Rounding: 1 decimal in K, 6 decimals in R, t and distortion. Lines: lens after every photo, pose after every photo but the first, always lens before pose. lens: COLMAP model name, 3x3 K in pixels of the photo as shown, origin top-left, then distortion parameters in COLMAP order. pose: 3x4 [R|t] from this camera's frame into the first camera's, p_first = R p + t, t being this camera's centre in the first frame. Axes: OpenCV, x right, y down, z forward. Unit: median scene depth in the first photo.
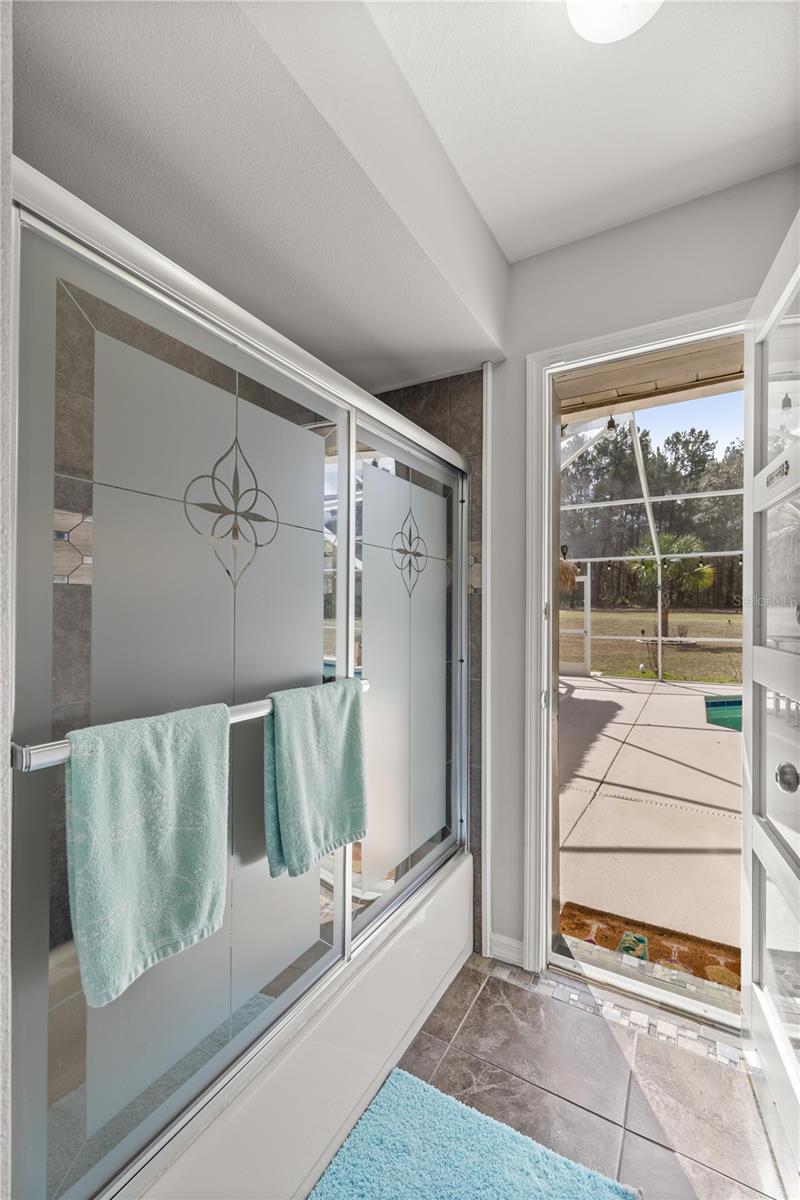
lens RADIAL K [[499.9, 0, 391.7], [0, 499.9, 610.9], [0, 0, 1]] dist [0.001079, 0.000130]
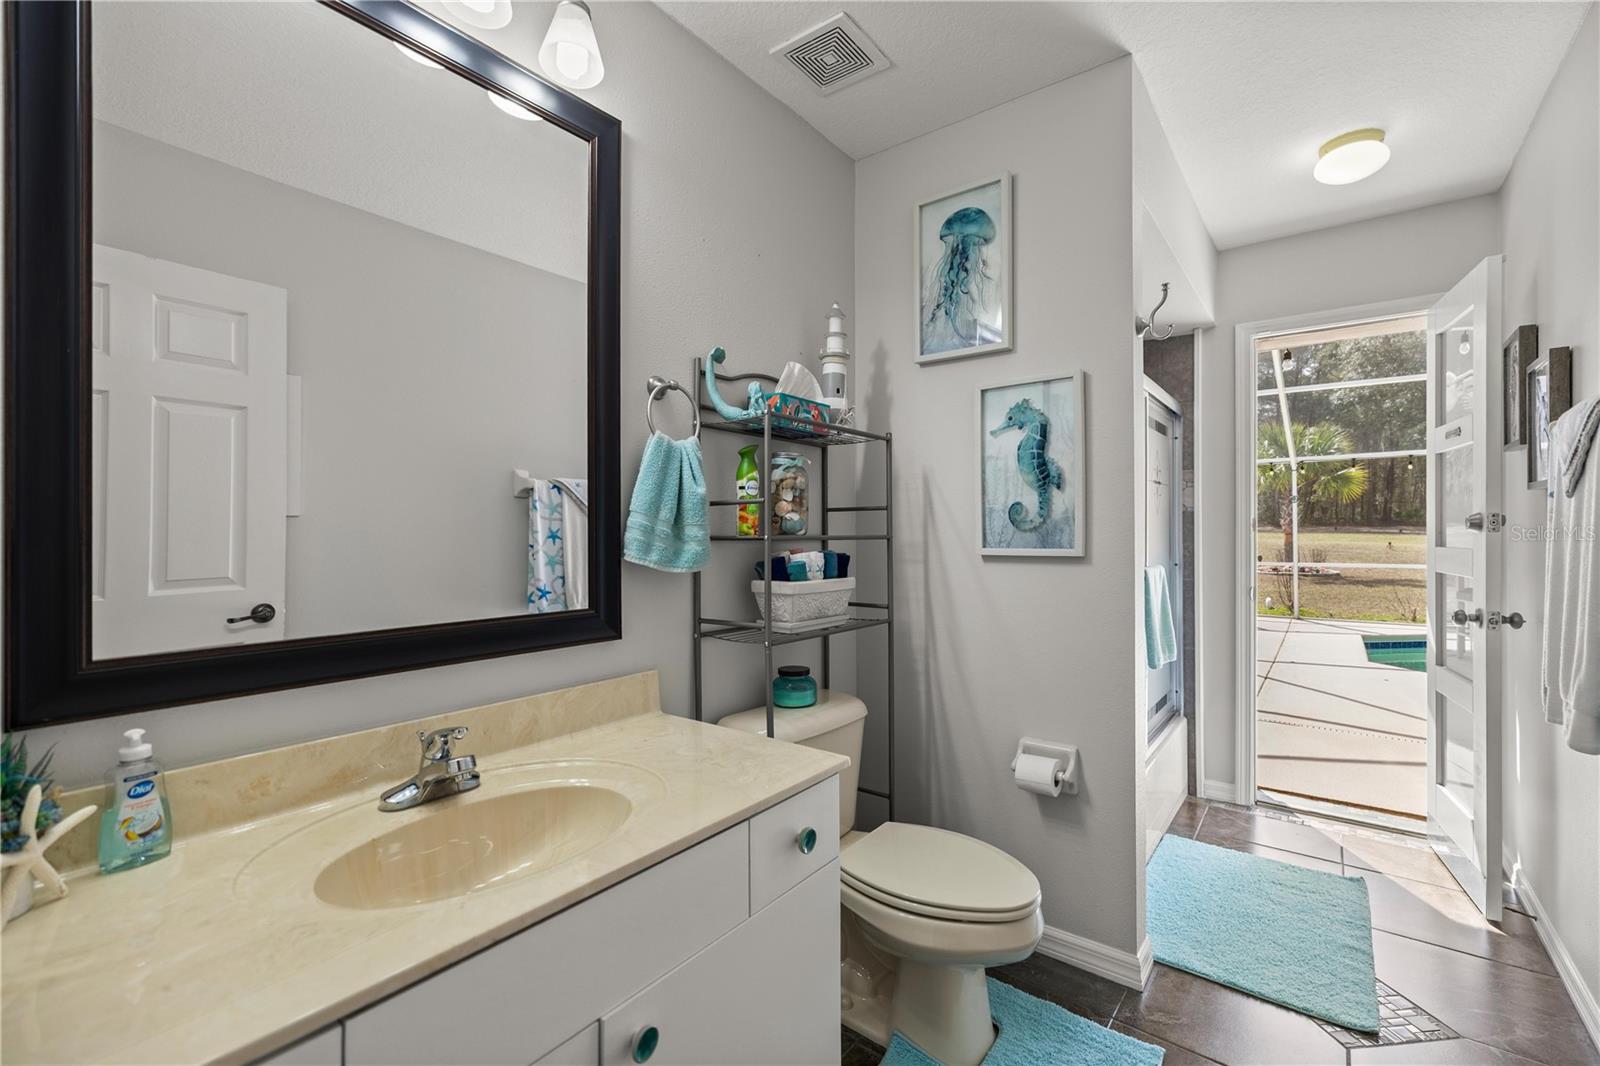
lens RADIAL K [[666.6, 0, 797.7], [0, 666.6, 531.0], [0, 0, 1]] dist [0.001079, 0.000130]
pose [[0.991563, -0.003385, -0.129578, -0.587077], [0.003226, 0.999994, -0.001435, 0.013542], [0.129582, 0.001005, 0.991568, -0.789232]]
